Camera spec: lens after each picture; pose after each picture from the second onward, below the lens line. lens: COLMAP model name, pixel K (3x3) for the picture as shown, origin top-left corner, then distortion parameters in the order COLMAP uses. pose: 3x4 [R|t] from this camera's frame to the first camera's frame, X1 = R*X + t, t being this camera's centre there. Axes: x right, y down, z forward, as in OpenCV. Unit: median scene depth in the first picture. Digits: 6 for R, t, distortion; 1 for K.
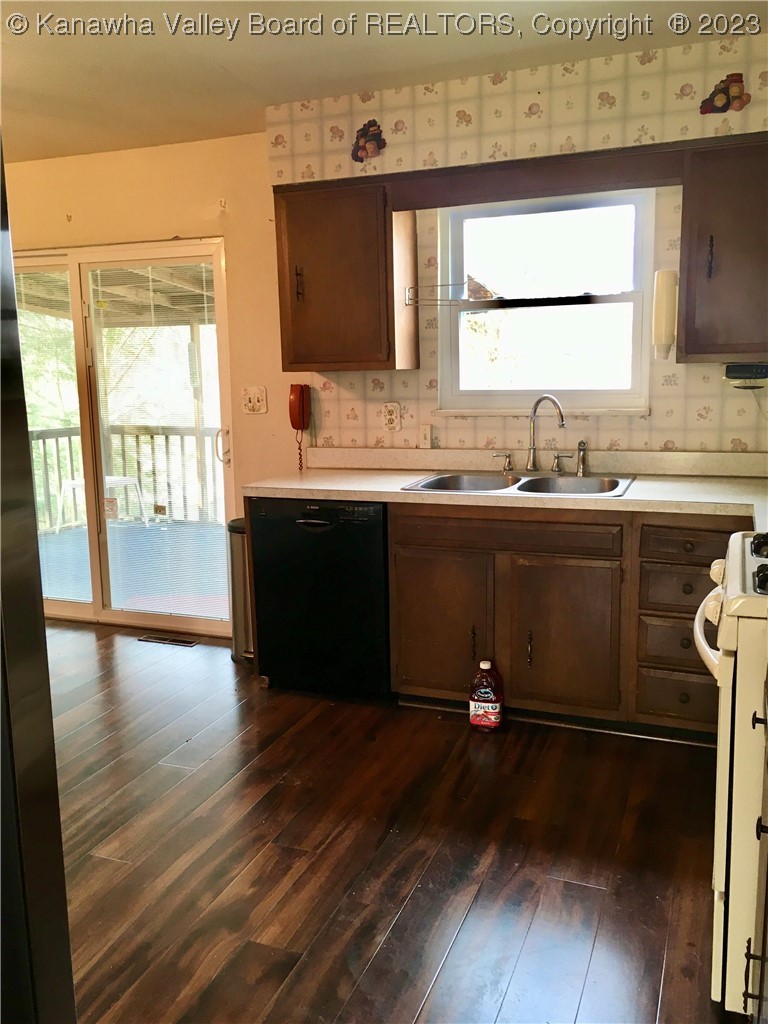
lens RADIAL K [[865.2, 0, 384.0], [0, 865.2, 512.0], [0, 0, 1]] dist [0.095847, -0.131471]
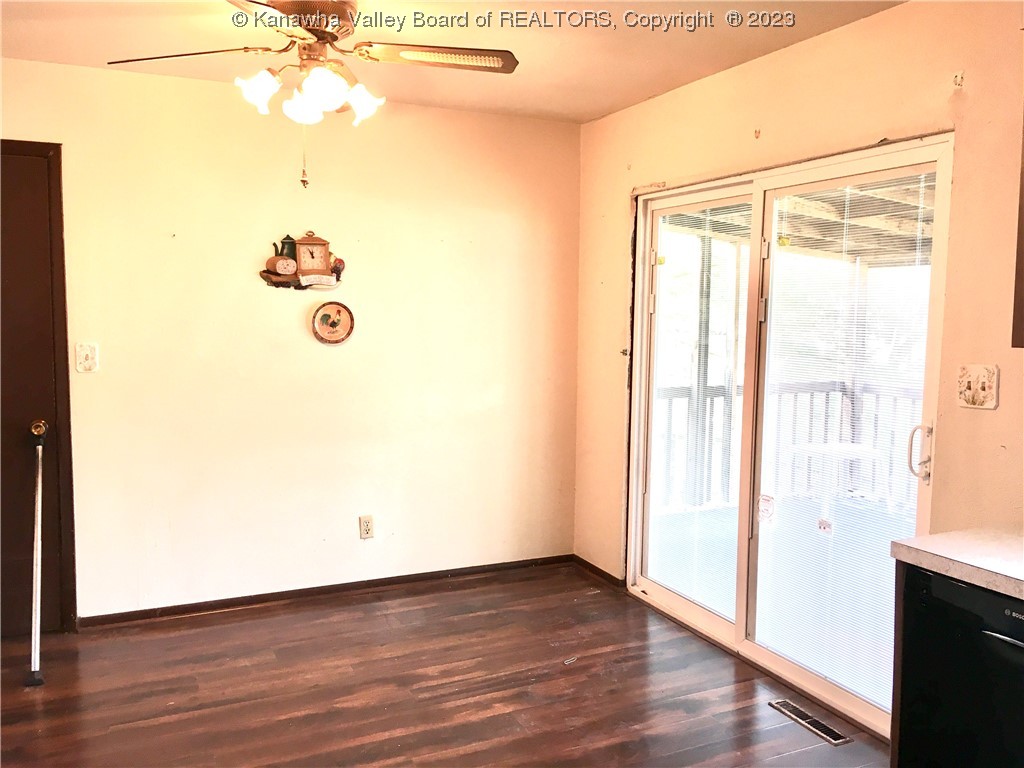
lens RADIAL K [[865.2, 0, 515.9], [0, 865.2, 384.0], [0, 0, 1]] dist [0.095847, -0.131471]
pose [[0.718342, 0.085639, -0.690399, 0.048853], [-0.134742, 0.990730, -0.017303, -0.082354], [0.682517, 0.105455, 0.723222, 0.358724]]
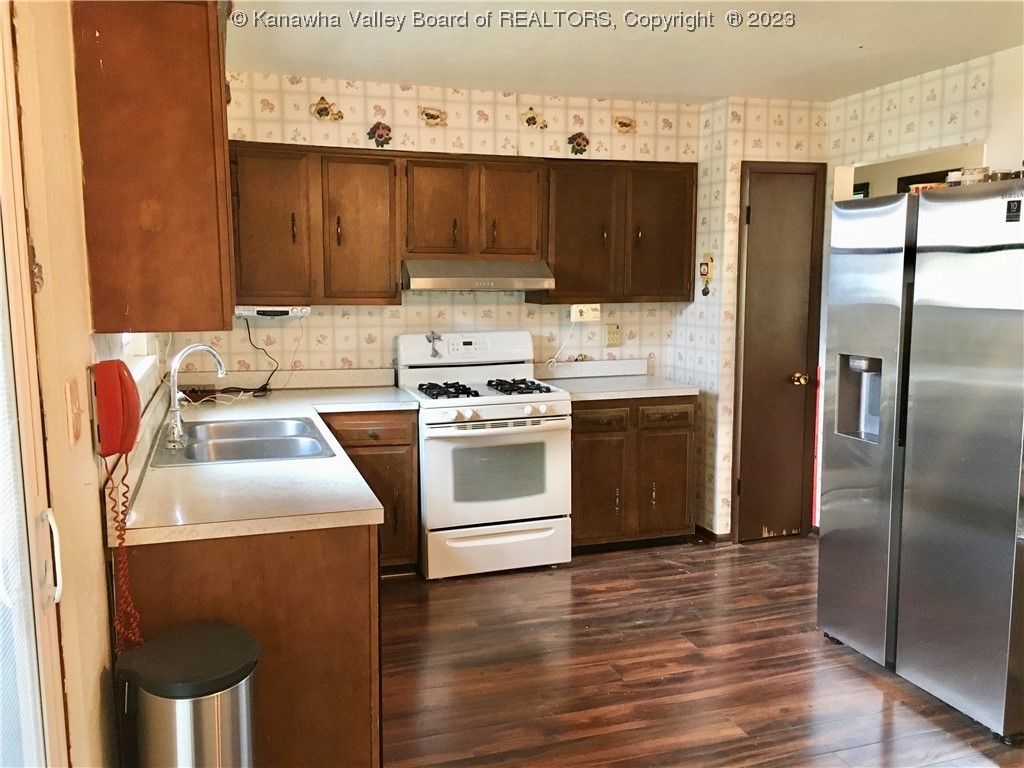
lens RADIAL K [[865.2, 0, 515.9], [0, 865.2, 384.0], [0, 0, 1]] dist [0.095847, -0.131471]
pose [[-0.639316, -0.071111, 0.765649, -0.640890], [0.143785, 0.967097, 0.209881, -0.213773], [-0.755381, 0.244269, -0.608056, 1.181729]]
